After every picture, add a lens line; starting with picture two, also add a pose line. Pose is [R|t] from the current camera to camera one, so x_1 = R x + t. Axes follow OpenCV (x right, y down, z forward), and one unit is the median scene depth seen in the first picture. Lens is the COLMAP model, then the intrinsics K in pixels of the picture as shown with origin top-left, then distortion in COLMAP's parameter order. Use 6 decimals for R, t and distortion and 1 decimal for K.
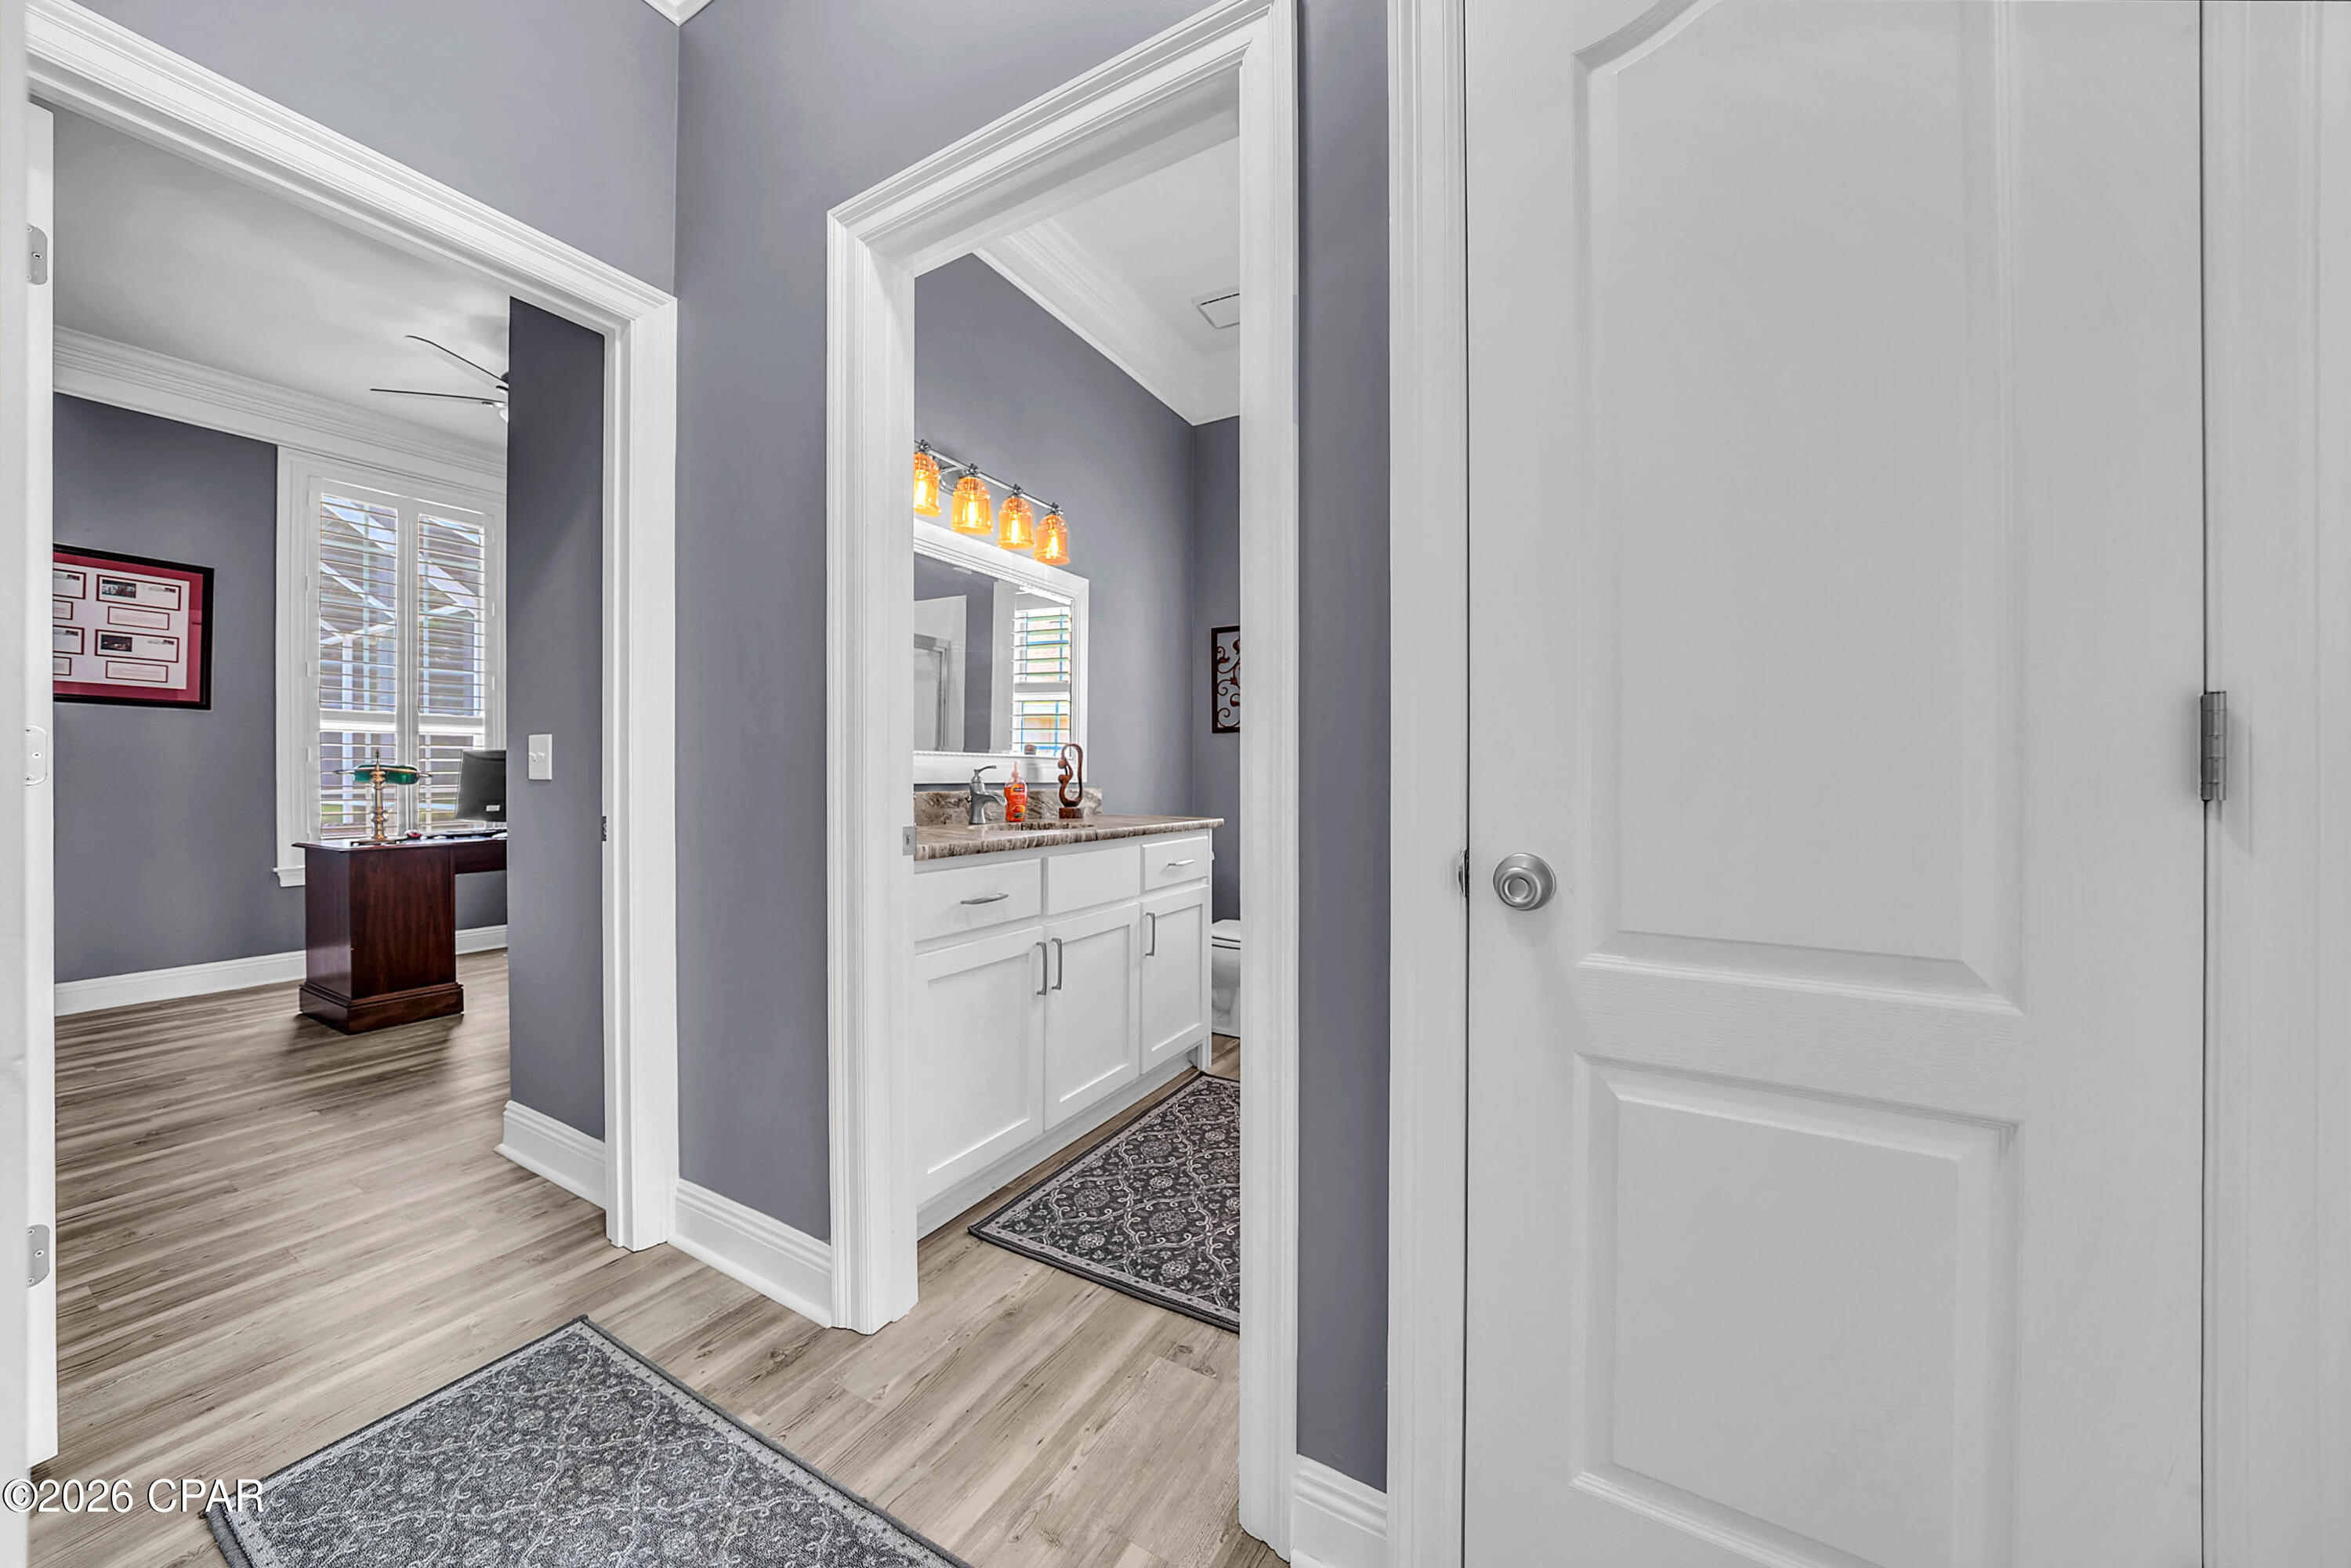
lens RADIAL K [[819.8, 0, 1175.5], [0, 819.8, 784.0], [0, 0, 1]] dist [-0.024649, -0.000049]
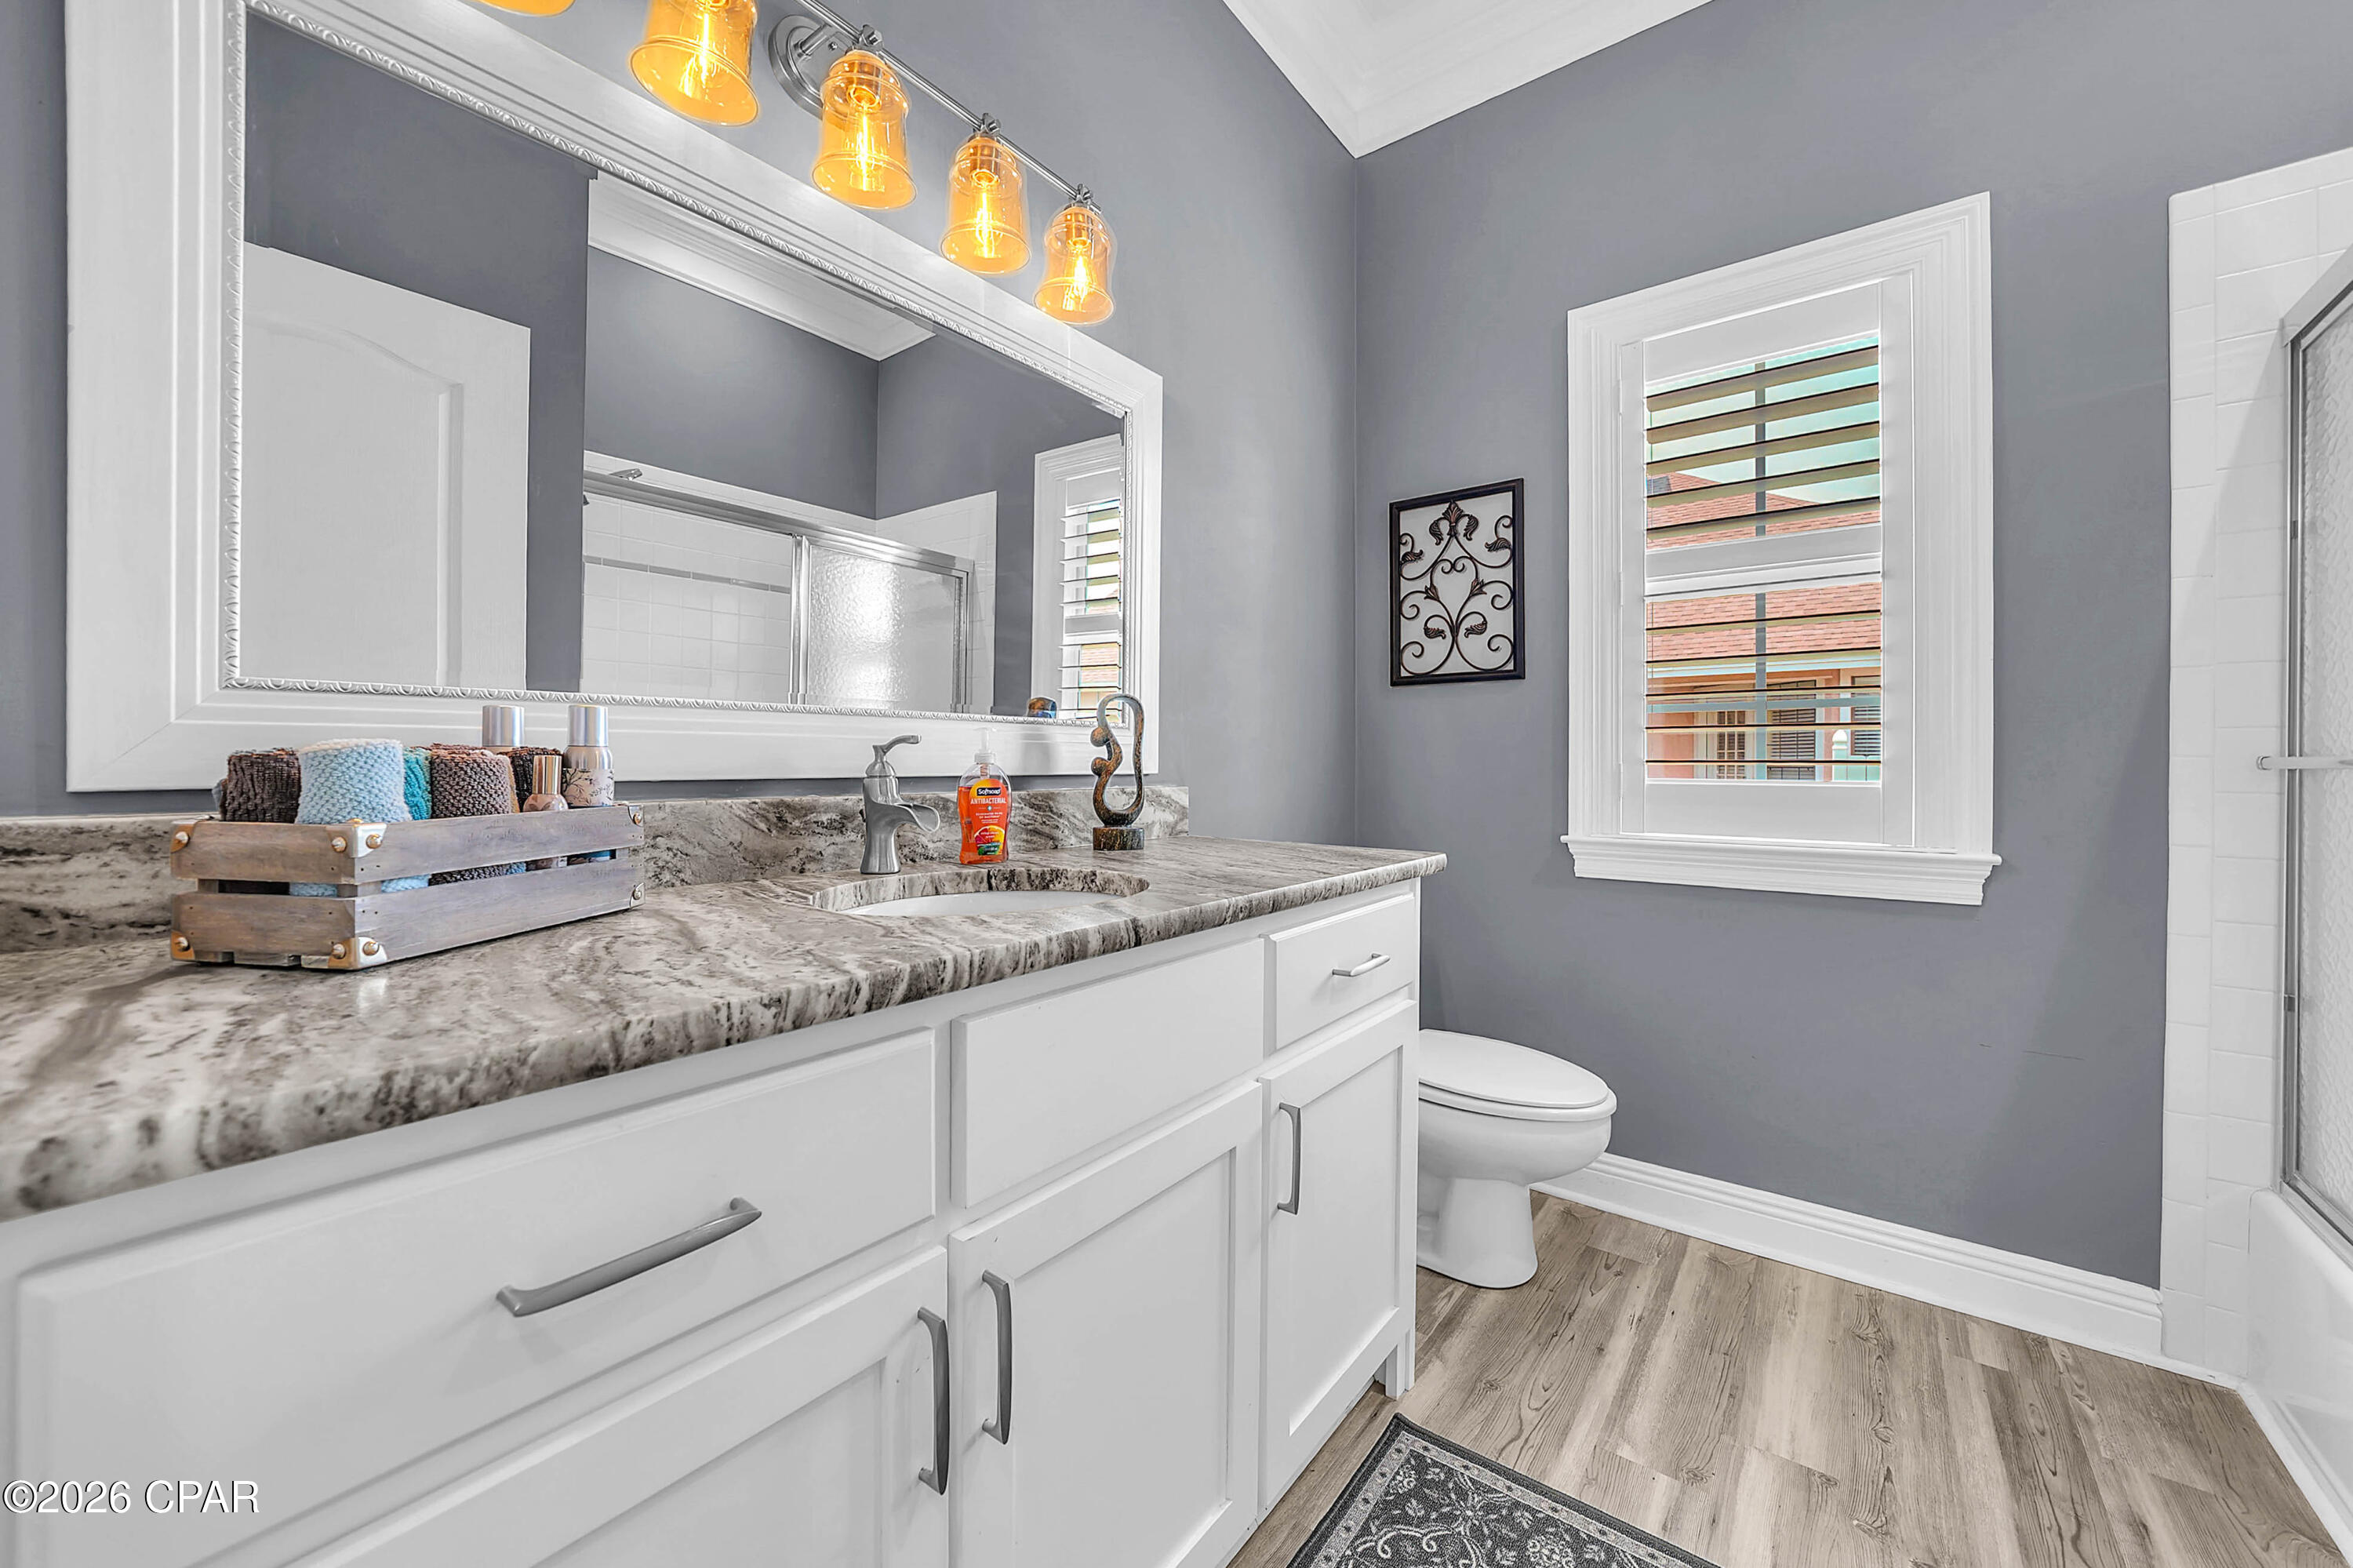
lens RADIAL K [[873.9, 0, 1166.6], [0, 873.9, 776.2], [0, 0, 1]] dist [-0.010543, 0.000257]
pose [[0.988400, 0.002125, -0.151861, -0.025175], [-0.001421, 0.999988, 0.004743, -0.004005], [0.151869, -0.004472, 0.988391, 0.572751]]
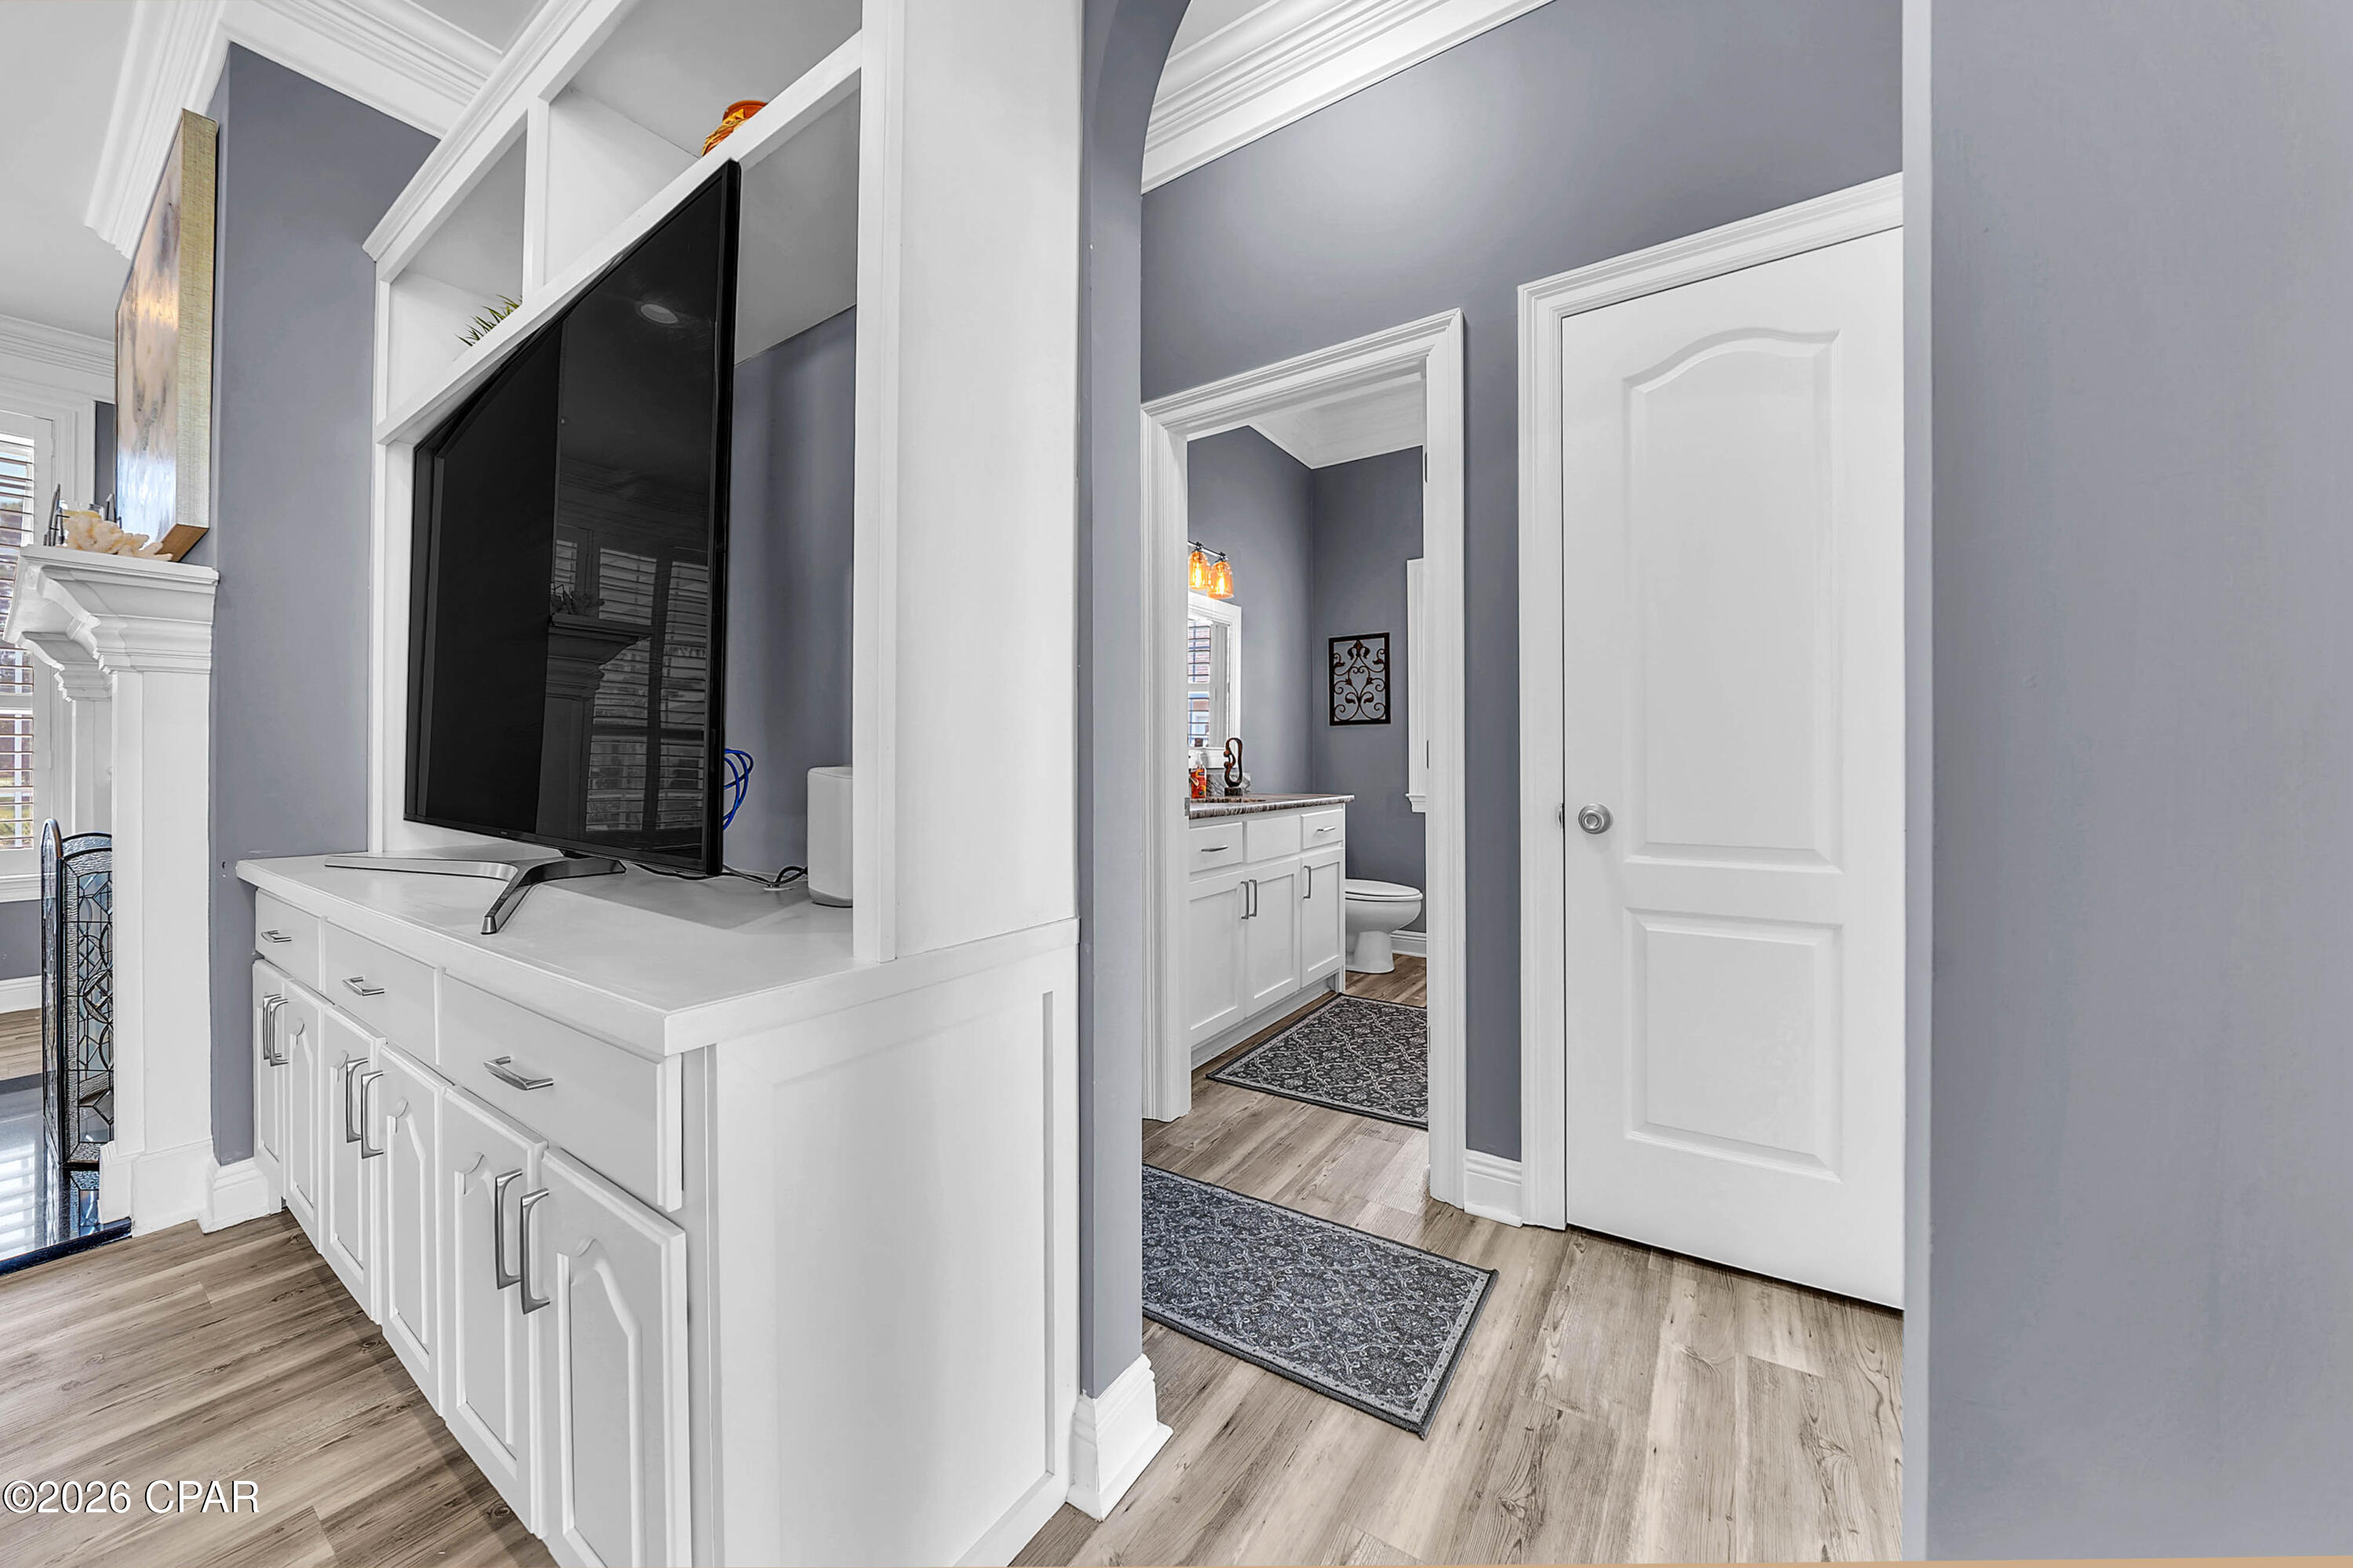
lens RADIAL K [[839.9, 0, 1167.7], [0, 839.9, 763.8], [0, 0, 1]] dist [-0.022899, -0.000017]
pose [[0.997205, -0.005743, -0.074491, -0.153729], [0.005376, 0.999972, -0.005115, -0.001935], [0.074518, 0.004701, 0.997209, -0.370419]]
